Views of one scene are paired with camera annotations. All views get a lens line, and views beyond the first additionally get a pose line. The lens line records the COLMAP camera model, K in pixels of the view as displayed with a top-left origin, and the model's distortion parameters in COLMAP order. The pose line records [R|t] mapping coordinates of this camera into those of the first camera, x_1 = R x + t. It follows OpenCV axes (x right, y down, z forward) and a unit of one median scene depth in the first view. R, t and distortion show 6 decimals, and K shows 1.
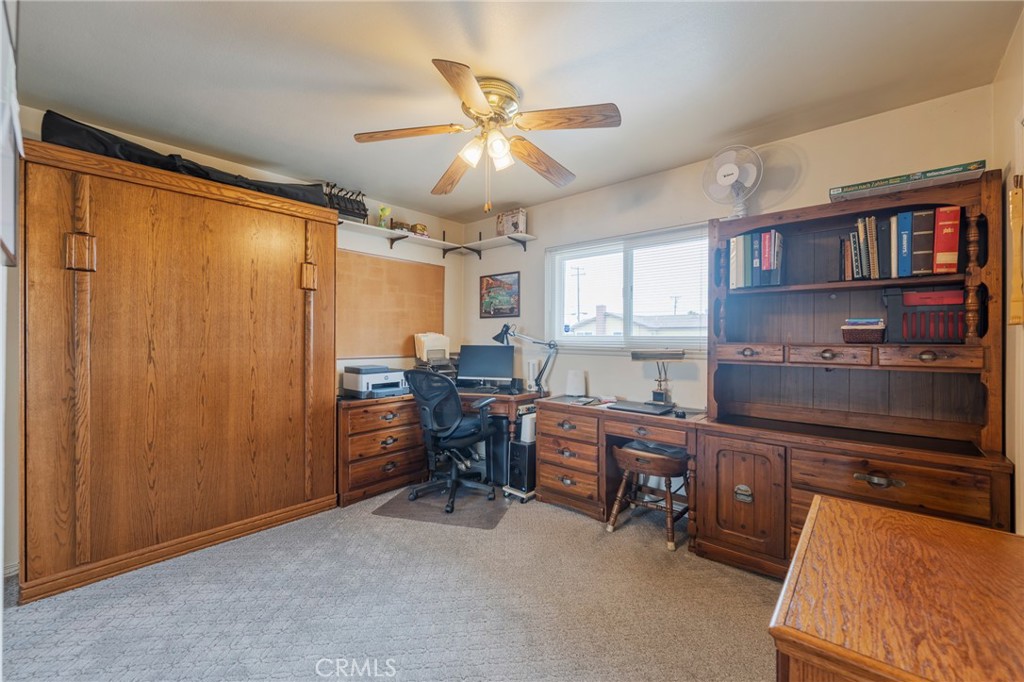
lens RADIAL K [[412.2, 0, 511.0], [0, 412.2, 337.4], [0, 0, 1]] dist [-0.000629, -0.000419]
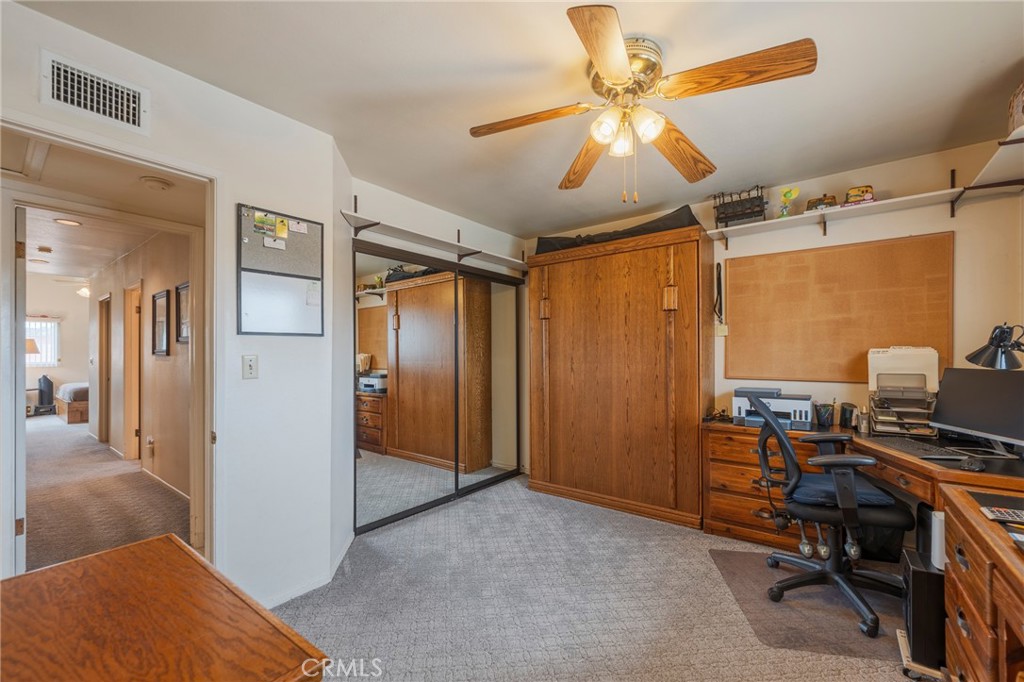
lens RADIAL K [[417.5, 0, 515.5], [0, 417.5, 354.1], [0, 0, 1]] dist [0.000213, 0.000025]
pose [[0.080783, -0.006900, -0.996708, 0.553518], [0.003574, 0.999972, -0.006633, 0.002558], [0.996725, -0.003027, 0.080805, 0.512390]]
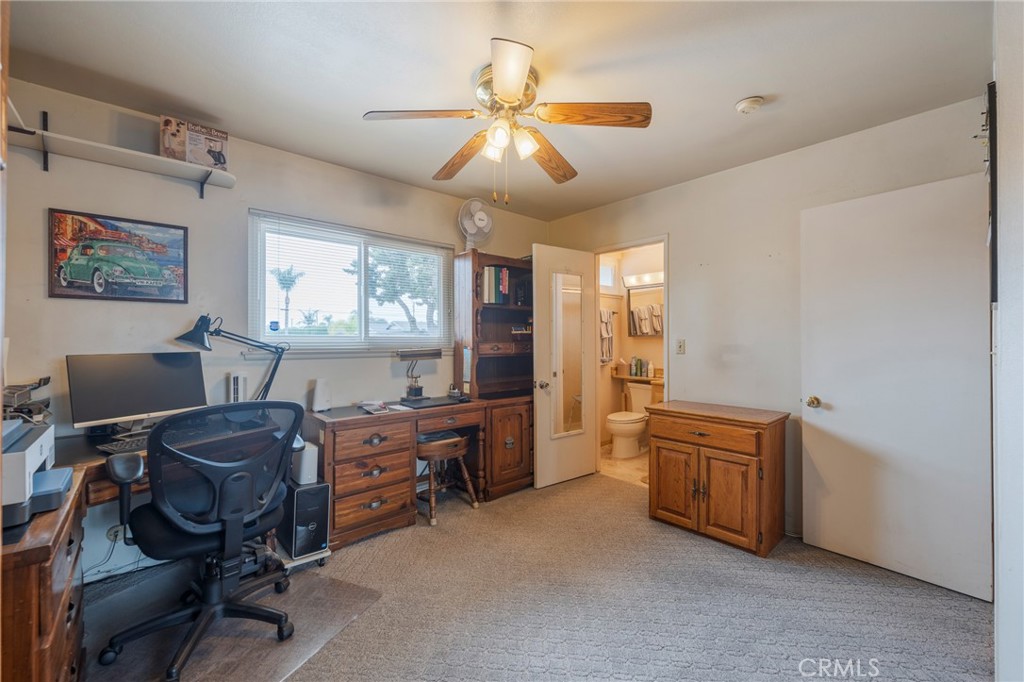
lens RADIAL K [[412.2, 0, 511.0], [0, 412.2, 337.4], [0, 0, 1]] dist [-0.000629, -0.000419]
pose [[0.124811, -0.002045, 0.992178, -0.708714], [-0.002191, 0.999995, 0.002337, -0.004076], [-0.992178, -0.002465, 0.124806, 0.628881]]
